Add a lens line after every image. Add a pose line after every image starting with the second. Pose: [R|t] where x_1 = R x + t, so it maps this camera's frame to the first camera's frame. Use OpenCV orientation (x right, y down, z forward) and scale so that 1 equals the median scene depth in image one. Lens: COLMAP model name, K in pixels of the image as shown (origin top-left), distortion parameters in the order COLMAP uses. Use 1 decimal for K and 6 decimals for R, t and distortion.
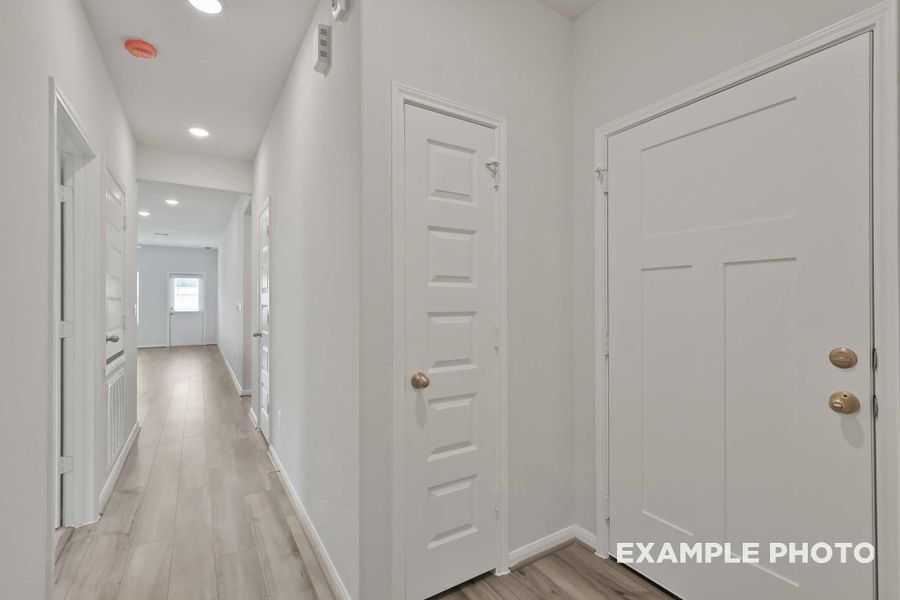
lens RADIAL K [[405.8, 0, 447.3], [0, 405.8, 298.6], [0, 0, 1]] dist [0.003623, -0.000604]
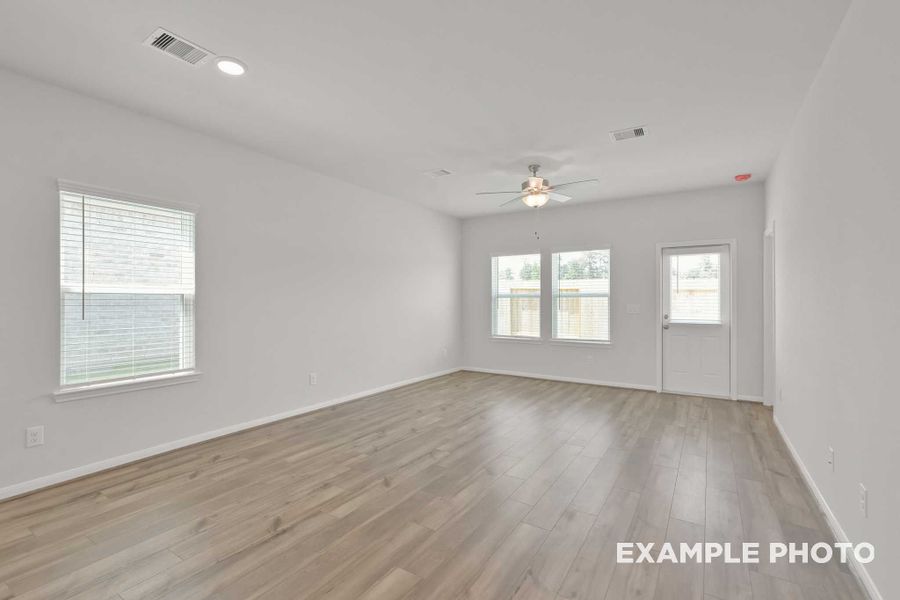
lens RADIAL K [[405.8, 0, 449.0], [0, 405.8, 300.6], [0, 0, 1]] dist [0.003623, -0.000604]
pose [[0.425564, 0.000725, -0.904928, -0.333606], [0.005458, 0.999979, 0.003368, 0.001505], [0.904912, -0.006373, 0.425552, 0.537549]]
